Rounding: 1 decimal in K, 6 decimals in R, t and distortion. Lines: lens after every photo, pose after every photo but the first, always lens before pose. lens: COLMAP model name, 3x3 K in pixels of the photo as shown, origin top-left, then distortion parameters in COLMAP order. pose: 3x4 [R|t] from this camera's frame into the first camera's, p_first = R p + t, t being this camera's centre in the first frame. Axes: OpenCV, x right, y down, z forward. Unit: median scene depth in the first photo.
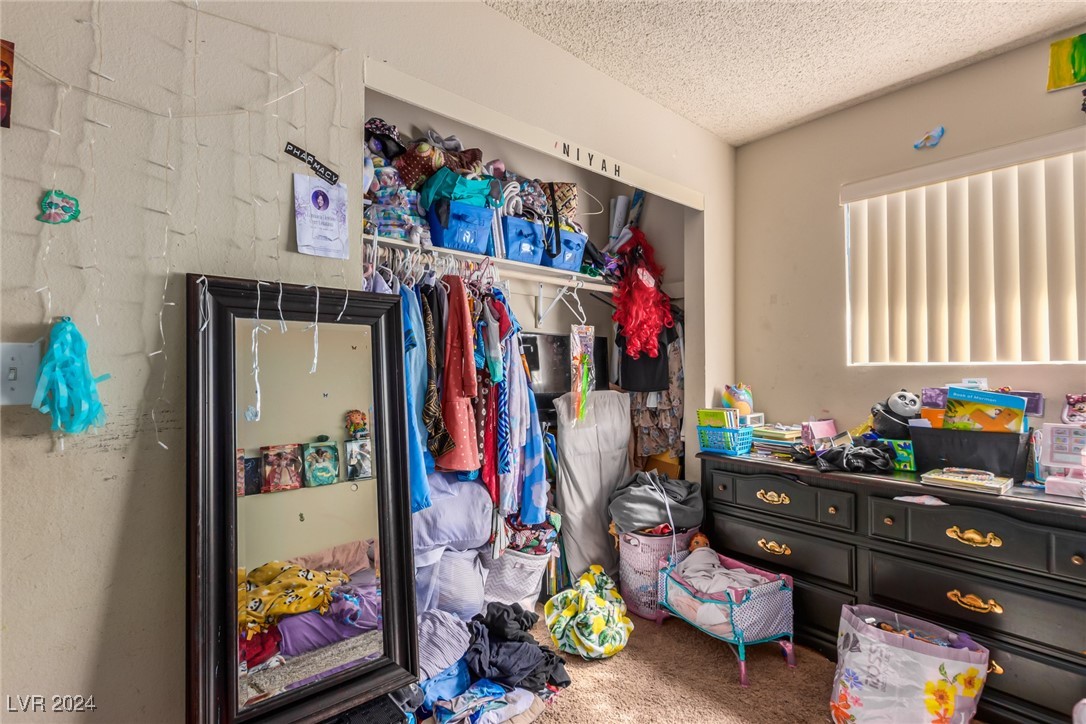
lens RADIAL K [[501.4, 0, 541.9], [0, 501.4, 359.2], [0, 0, 1]] dist [-0.001517, -0.000839]
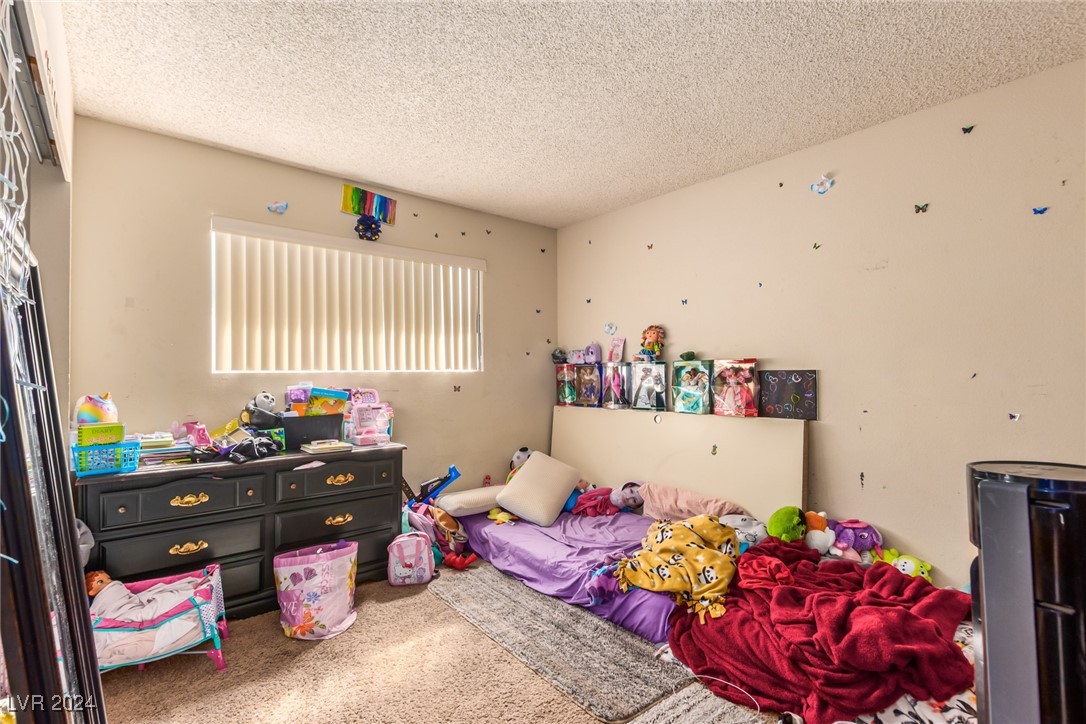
lens RADIAL K [[501.4, 0, 542.1], [0, 501.4, 366.0], [0, 0, 1]] dist [-0.001517, -0.000839]
pose [[-0.007394, 0.014887, 0.999862, -0.614427], [-0.012267, 0.999813, -0.014977, 0.005126], [-0.999897, -0.012376, -0.007210, 0.294145]]
